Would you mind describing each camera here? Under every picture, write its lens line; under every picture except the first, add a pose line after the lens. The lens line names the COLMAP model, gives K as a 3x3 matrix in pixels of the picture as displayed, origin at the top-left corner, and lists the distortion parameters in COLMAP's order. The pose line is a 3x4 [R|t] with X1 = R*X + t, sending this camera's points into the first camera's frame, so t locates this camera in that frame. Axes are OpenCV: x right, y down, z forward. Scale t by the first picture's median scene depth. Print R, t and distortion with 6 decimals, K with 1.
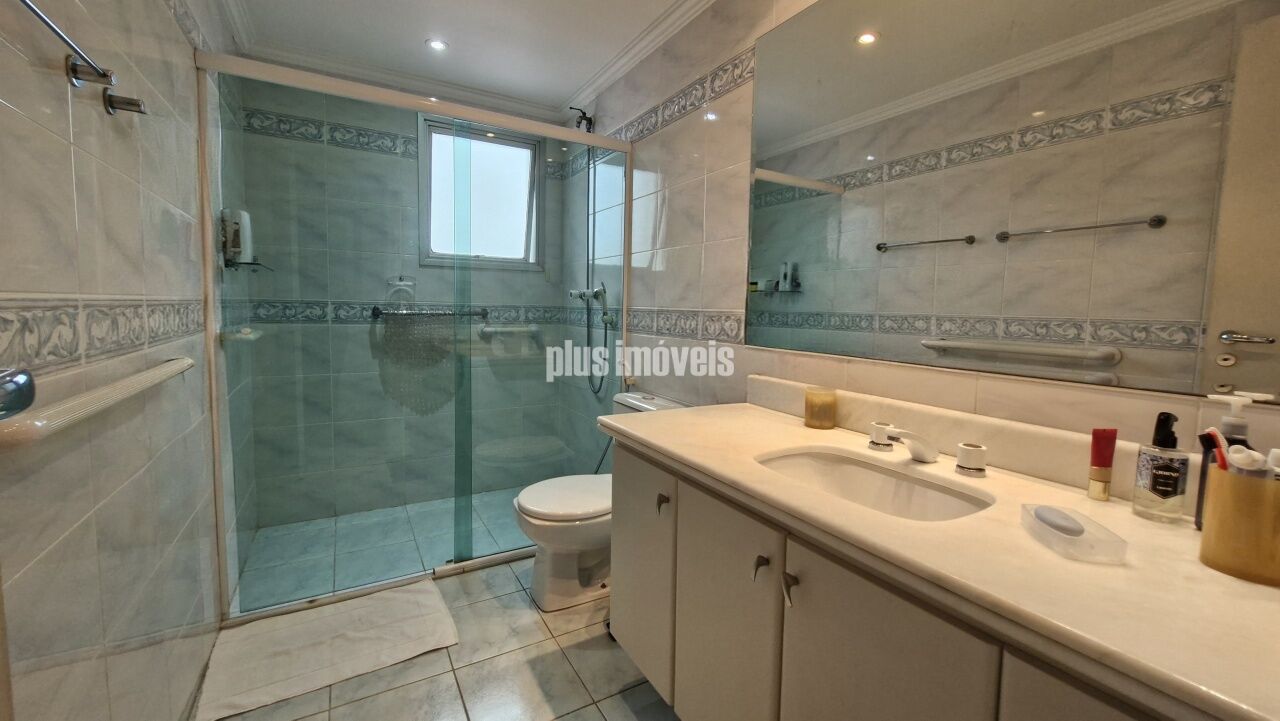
lens RADIAL K [[506.7, 0, 640.0], [0, 506.7, 360.5], [0, 0, 1]] dist [-0.003226, -0.000280]
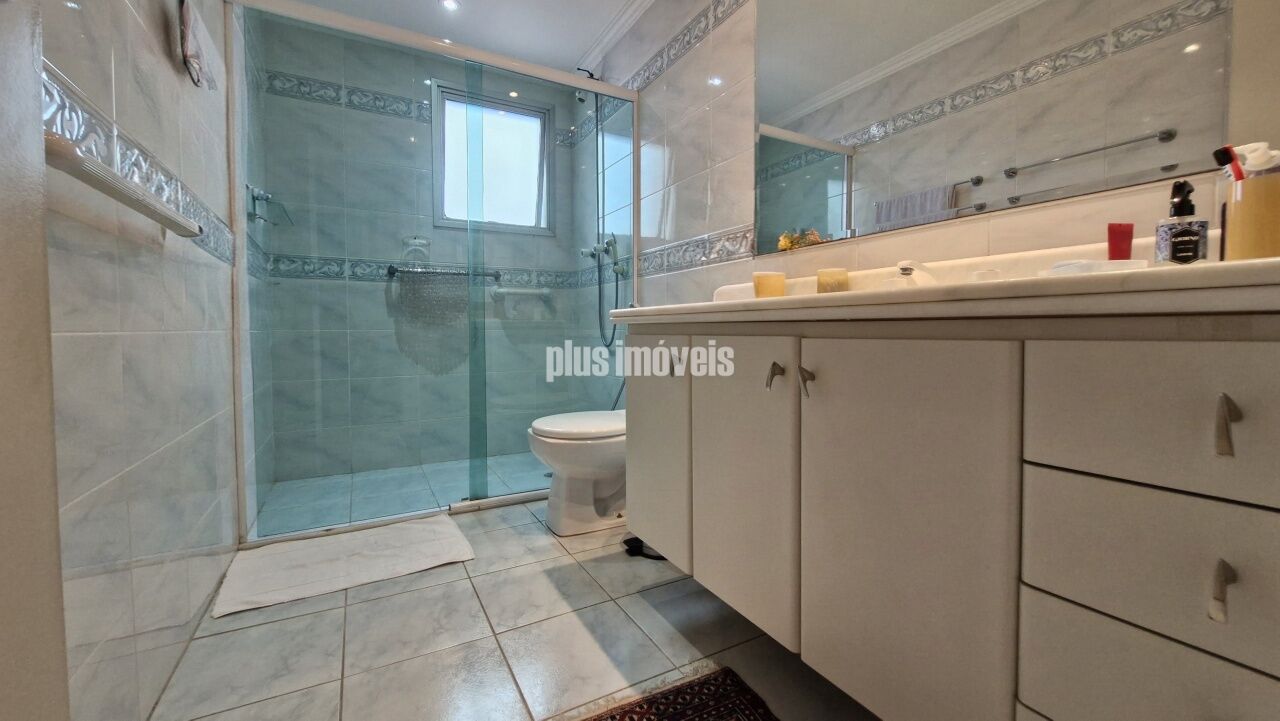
lens RADIAL K [[505.5, 0, 640.7], [0, 505.5, 351.6], [0, 0, 1]] dist [0.000880, -0.002053]
pose [[0.999497, -0.023202, -0.021607, -0.001678], [0.022233, 0.998781, -0.044079, 0.140273], [0.022603, 0.043576, 0.998794, 0.000255]]
